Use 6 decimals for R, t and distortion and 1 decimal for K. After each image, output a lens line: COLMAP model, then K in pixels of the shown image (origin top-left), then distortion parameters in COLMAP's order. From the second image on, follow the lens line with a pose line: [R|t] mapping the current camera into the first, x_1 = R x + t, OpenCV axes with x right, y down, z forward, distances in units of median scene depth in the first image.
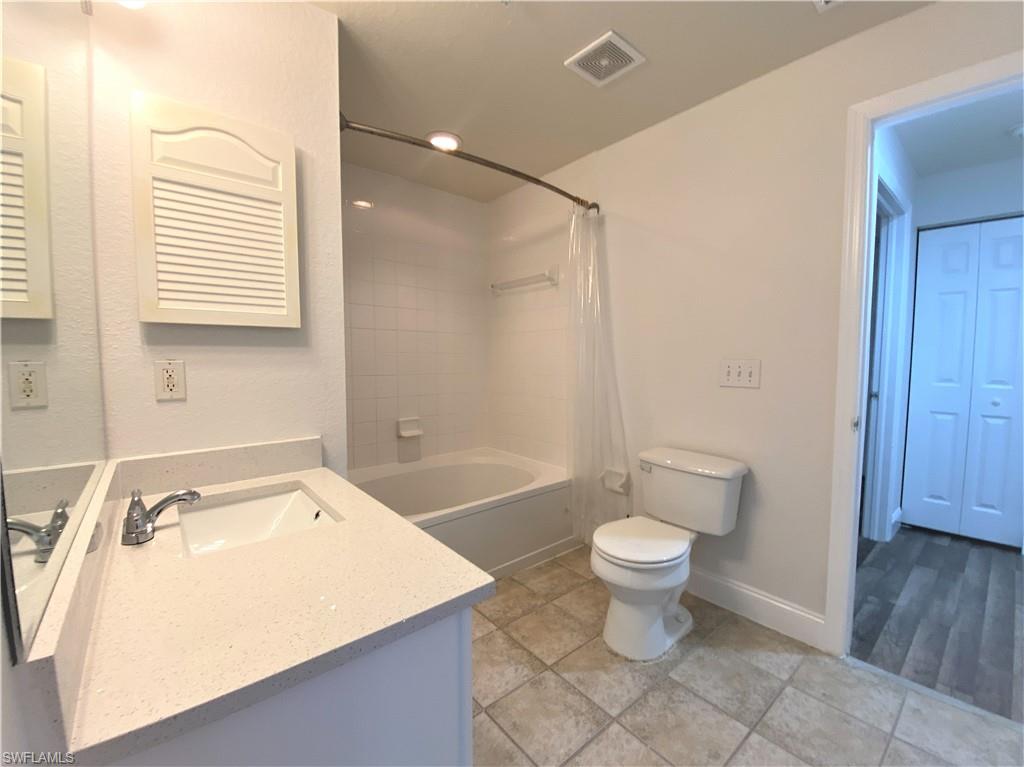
lens RADIAL K [[419.7, 0, 513.3], [0, 419.7, 382.5], [0, 0, 1]] dist [0.023375, -0.020779]
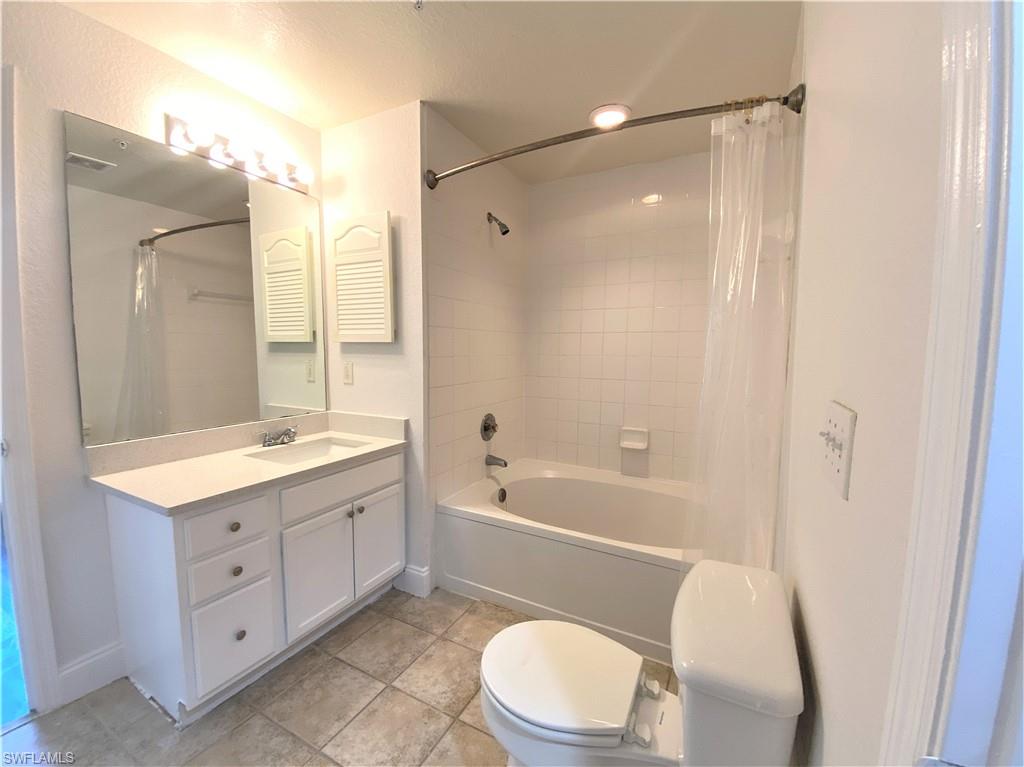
lens RADIAL K [[419.7, 0, 513.3], [0, 419.7, 382.5], [0, 0, 1]] dist [0.023375, -0.020779]
pose [[0.386696, 0.084194, -0.918356, 1.030321], [-0.067697, 0.995729, 0.062782, -0.113766], [0.919719, 0.037893, 0.390744, 0.848891]]
